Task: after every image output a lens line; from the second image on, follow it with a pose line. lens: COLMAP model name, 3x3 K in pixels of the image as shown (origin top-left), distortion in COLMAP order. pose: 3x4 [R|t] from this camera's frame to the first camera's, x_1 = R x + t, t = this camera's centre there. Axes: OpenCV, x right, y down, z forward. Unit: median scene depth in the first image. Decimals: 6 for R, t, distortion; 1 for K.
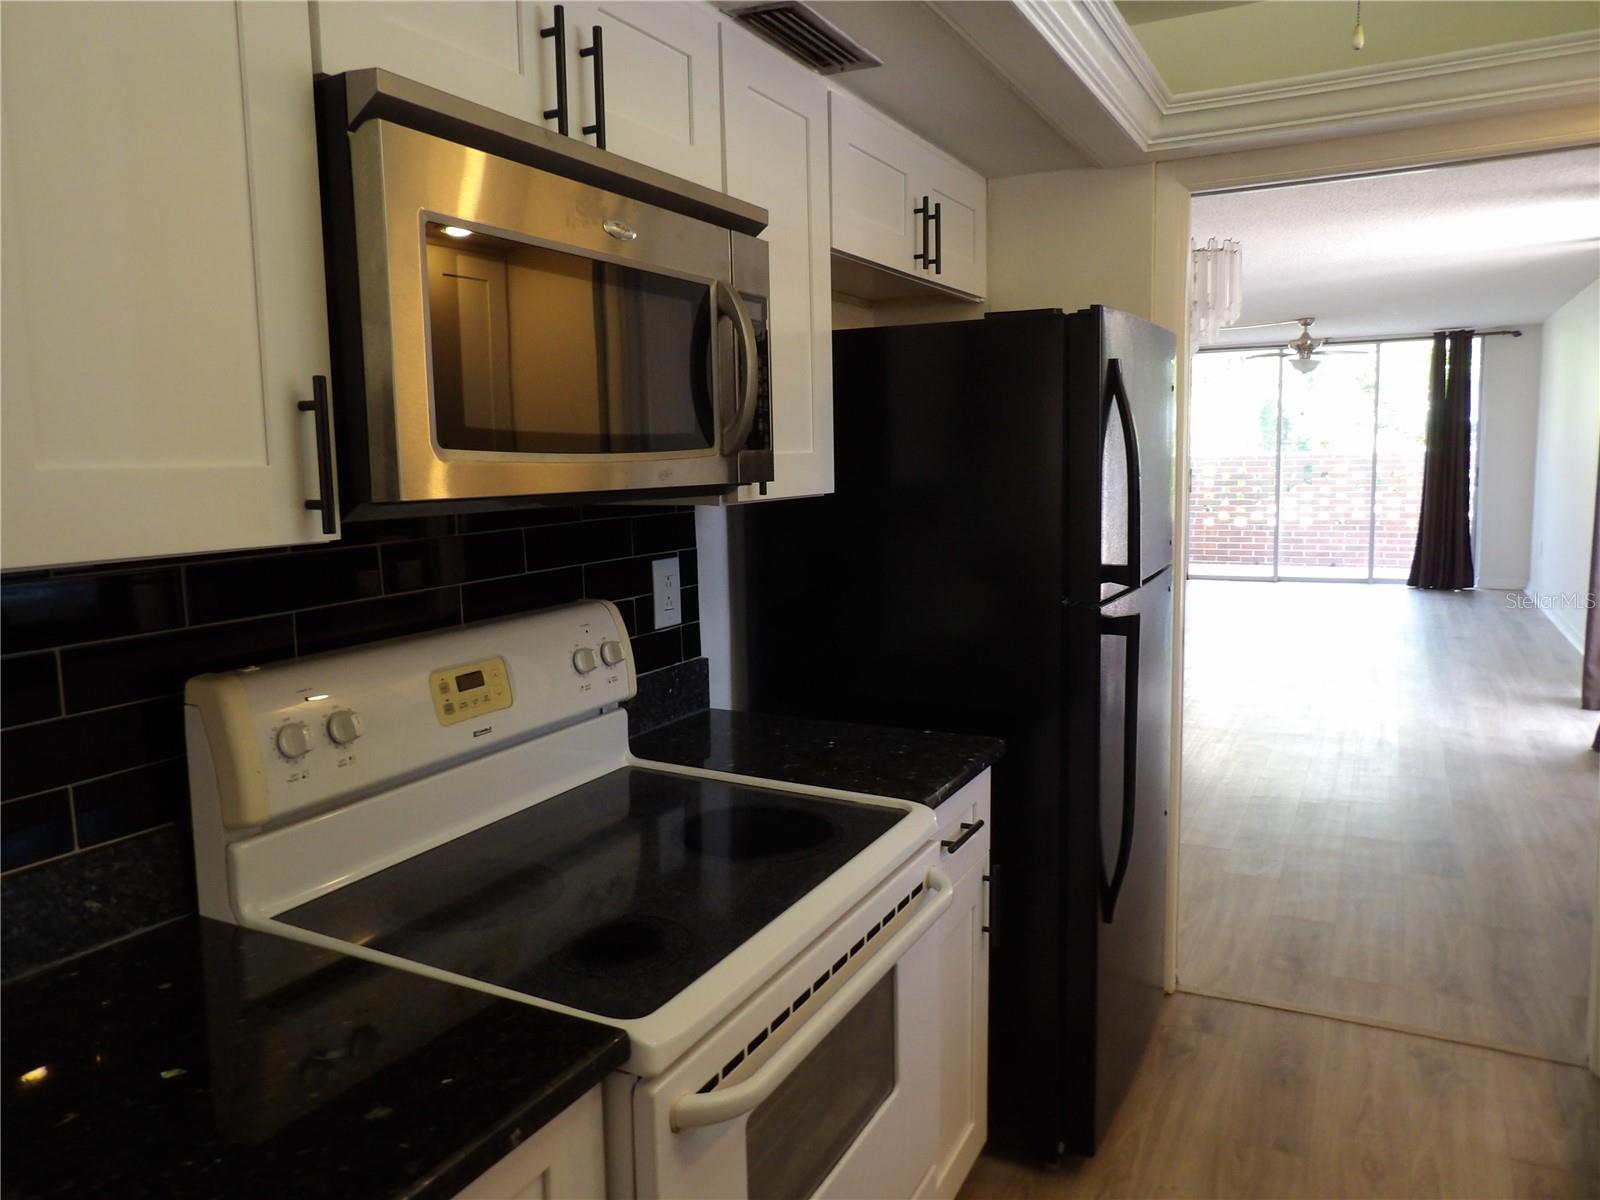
lens RADIAL K [[1148.5, 0, 794.6], [0, 1148.5, 594.2], [0, 0, 1]] dist [-0.027232, 0.035063]
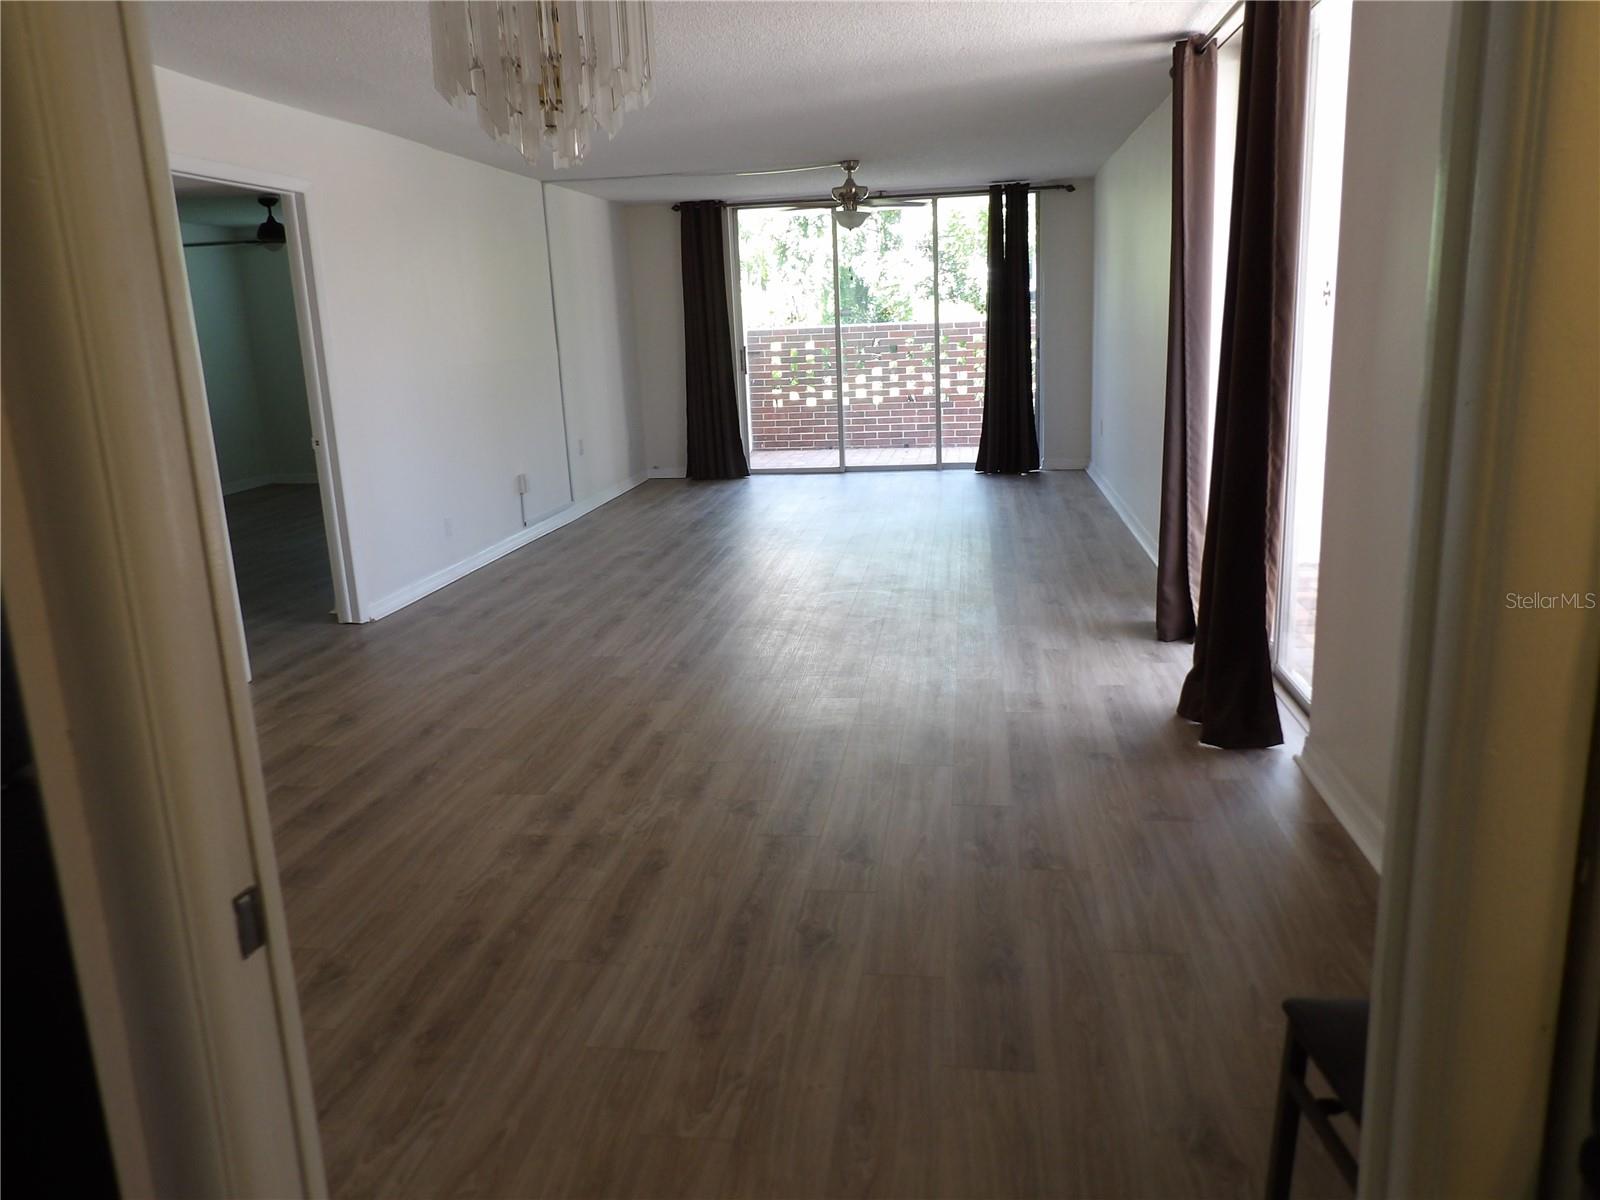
lens RADIAL K [[1158.7, 0, 800.0], [0, 1158.7, 600.0], [0, 0, 1]] dist [-0.092864, 0.293132]
pose [[0.943813, -0.093566, 0.316957, 0.109080], [0.058924, 0.991360, 0.117192, -0.023090], [-0.325184, -0.091932, 0.941172, 0.179517]]
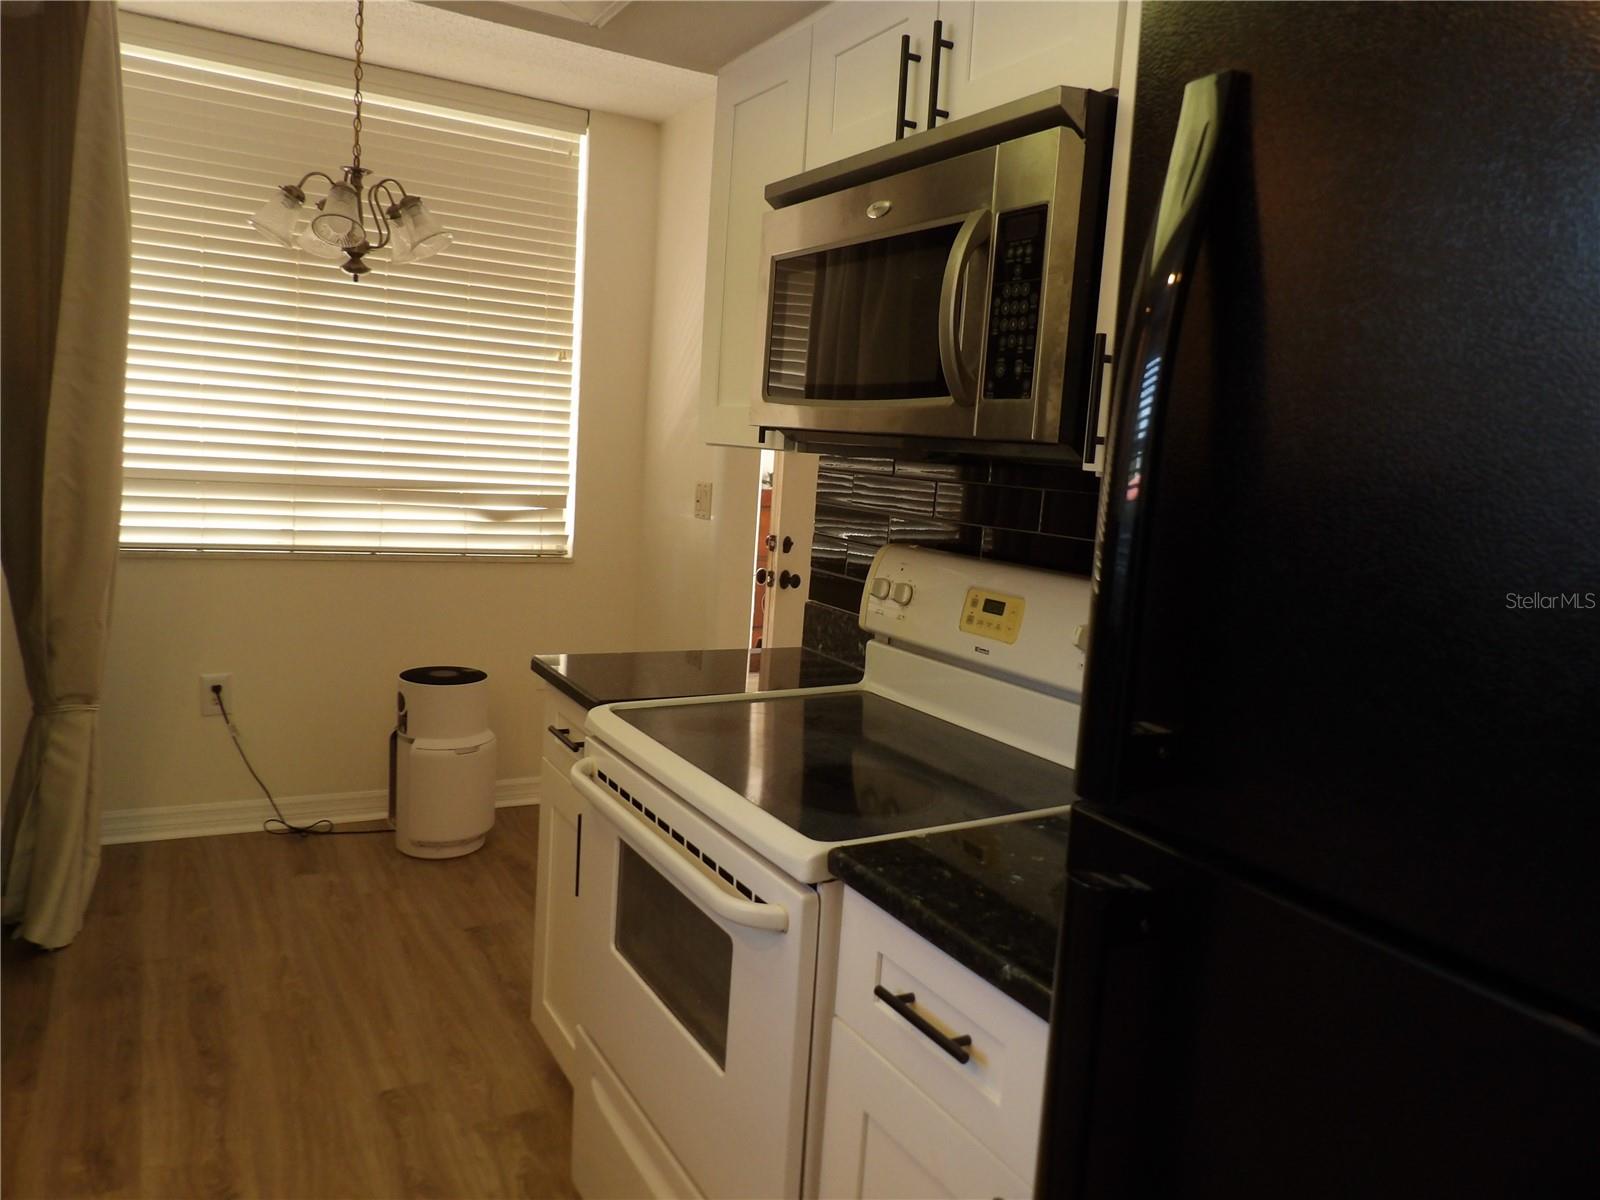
lens RADIAL K [[1149.1, 0, 792.2], [0, 1149.1, 593.7], [0, 0, 1]] dist [-0.027844, 0.046602]
pose [[-0.547196, 0.089895, -0.832163, 0.122032], [-0.159422, 0.964821, 0.209055, -0.022678], [0.821682, 0.247060, -0.513616, 0.218127]]
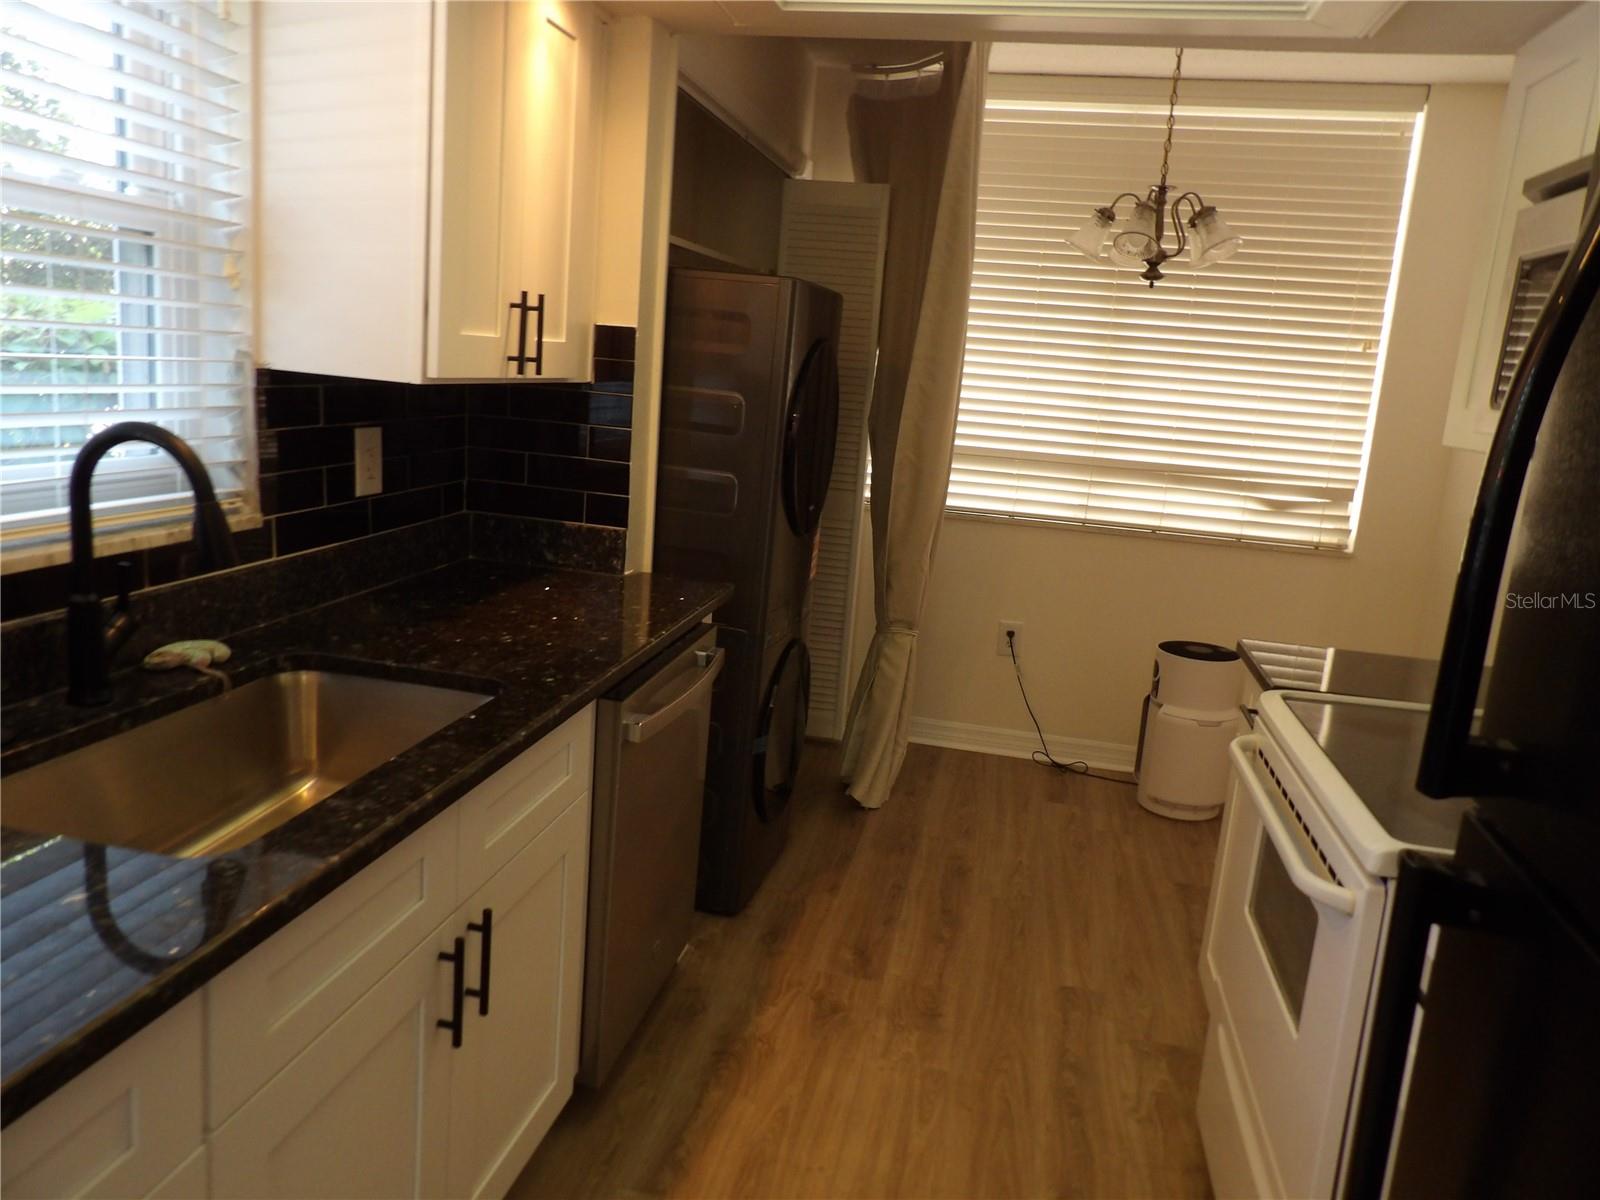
lens RADIAL K [[1149.1, 0, 792.2], [0, 1149.1, 593.7], [0, 0, 1]] dist [-0.027844, 0.046602]
pose [[-0.961786, 0.004242, -0.273771, 0.120868], [-0.086420, 0.944066, 0.318230, -0.033370], [0.259808, 0.329728, -0.907623, 0.254986]]
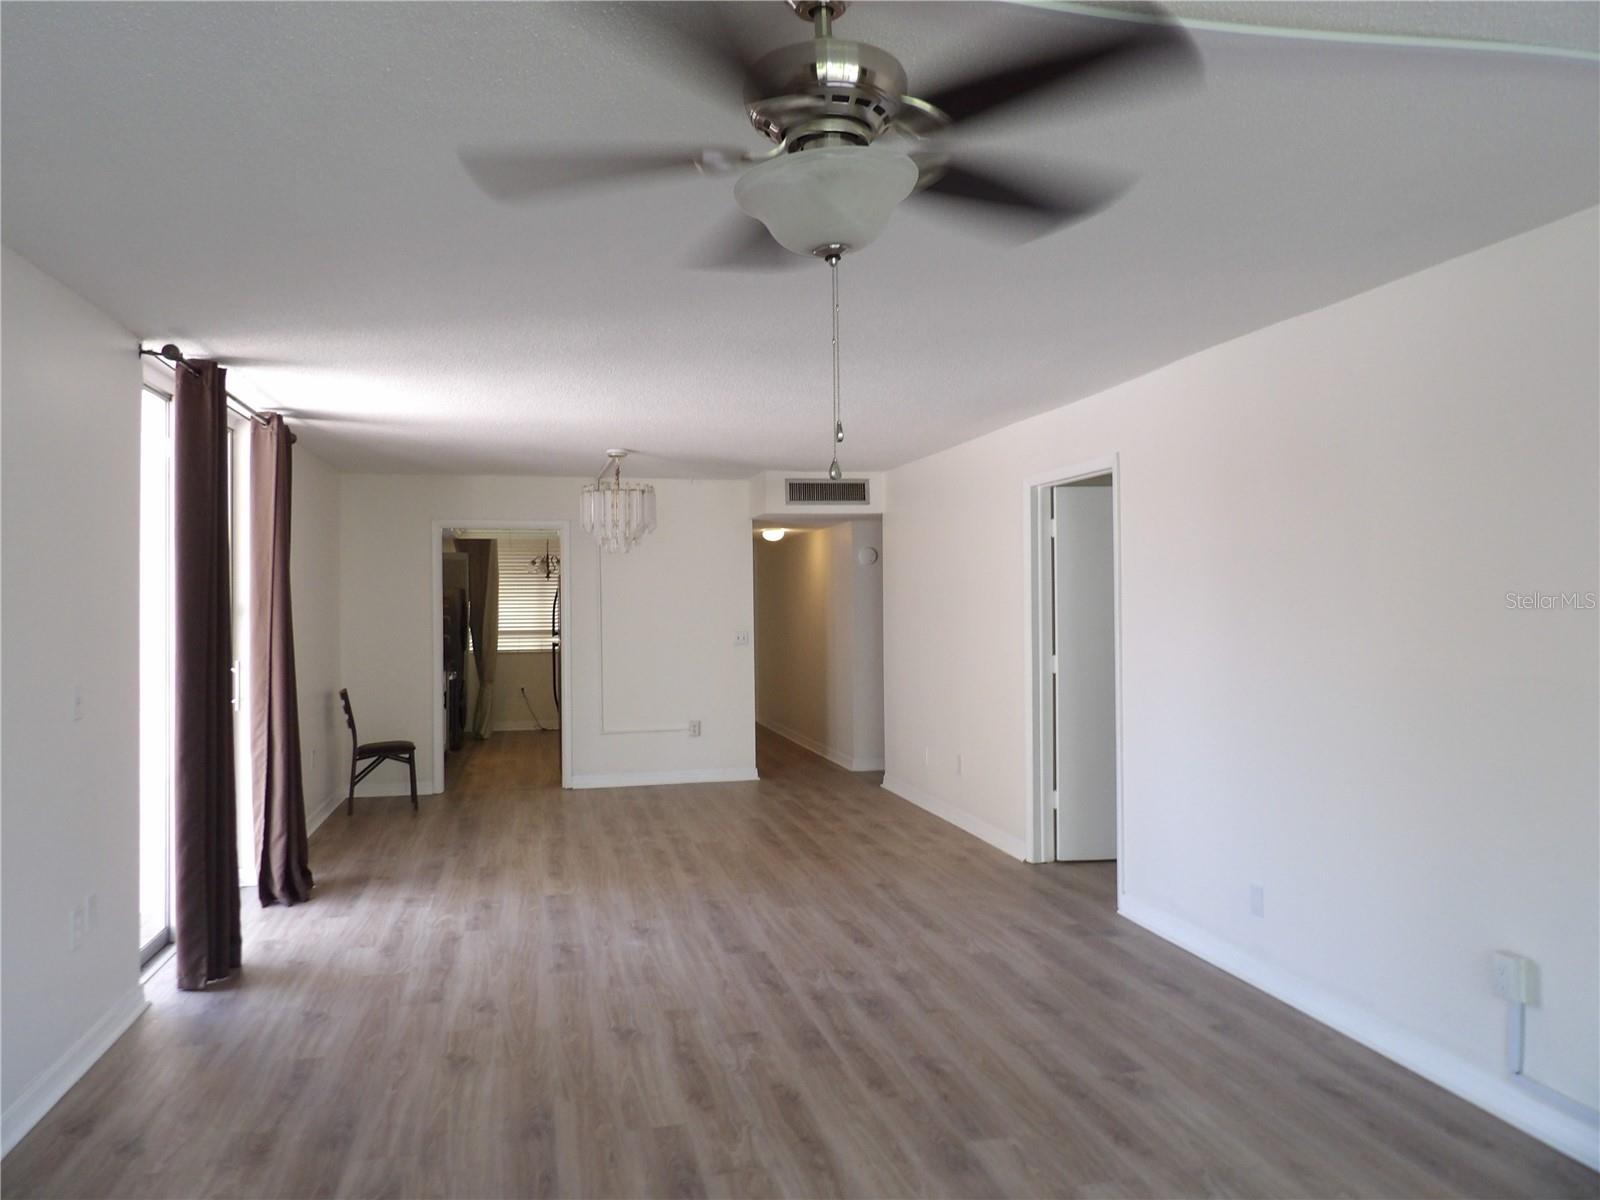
lens RADIAL K [[1149.1, 0, 792.2], [0, 1149.1, 593.7], [0, 0, 1]] dist [-0.027844, 0.046602]
pose [[-0.761032, 0.022150, -0.648336, 0.517567], [-0.055478, 0.993533, 0.099065, -0.139711], [0.646338, 0.111360, -0.754882, 1.029564]]
